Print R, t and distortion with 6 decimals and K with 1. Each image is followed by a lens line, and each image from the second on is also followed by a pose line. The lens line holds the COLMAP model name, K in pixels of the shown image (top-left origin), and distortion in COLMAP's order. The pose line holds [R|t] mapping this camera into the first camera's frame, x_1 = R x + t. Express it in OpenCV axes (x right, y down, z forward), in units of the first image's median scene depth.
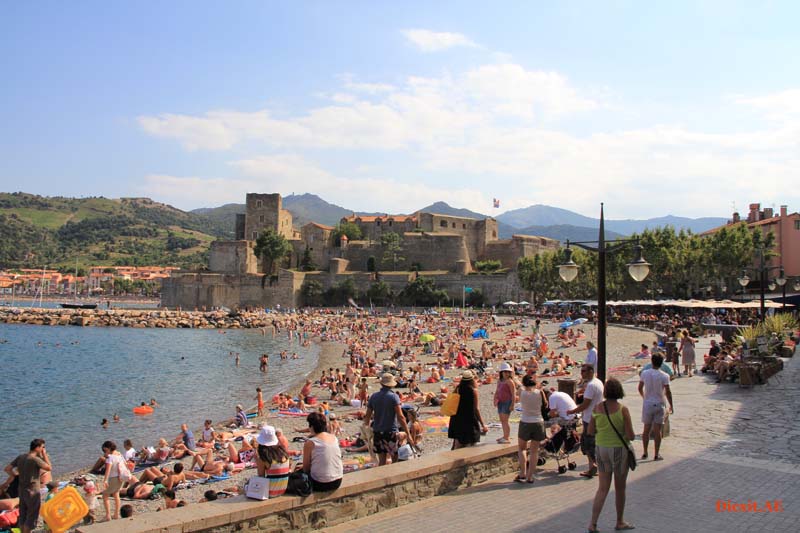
lens RADIAL K [[660.9, 0, 400.0], [0, 660.9, 266.5], [0, 0, 1]] dist [-0.137933, 0.001678]
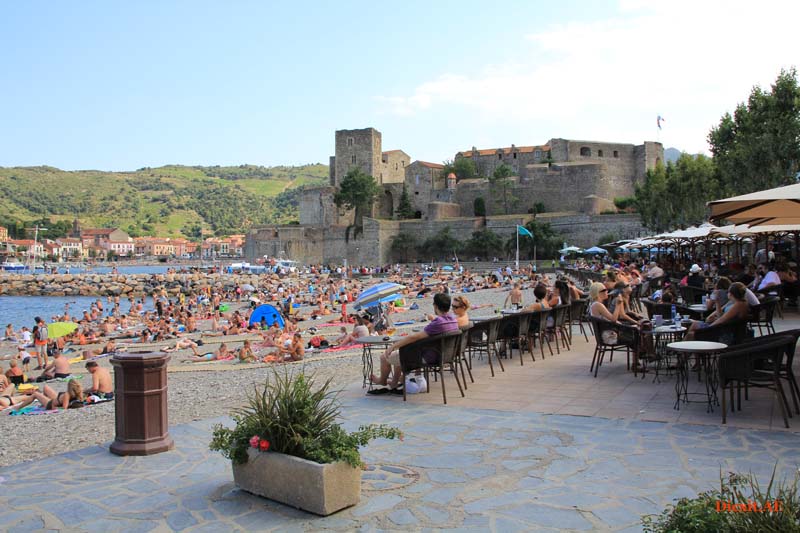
lens RADIAL K [[660.9, 0, 400.0], [0, 660.9, 266.5], [0, 0, 1]] dist [-0.137933, 0.001678]
pose [[0.941883, -0.019306, -0.335387, 0.122380], [0.041006, 0.997489, 0.057739, 0.016916], [0.333430, -0.068136, 0.940309, 0.223301]]
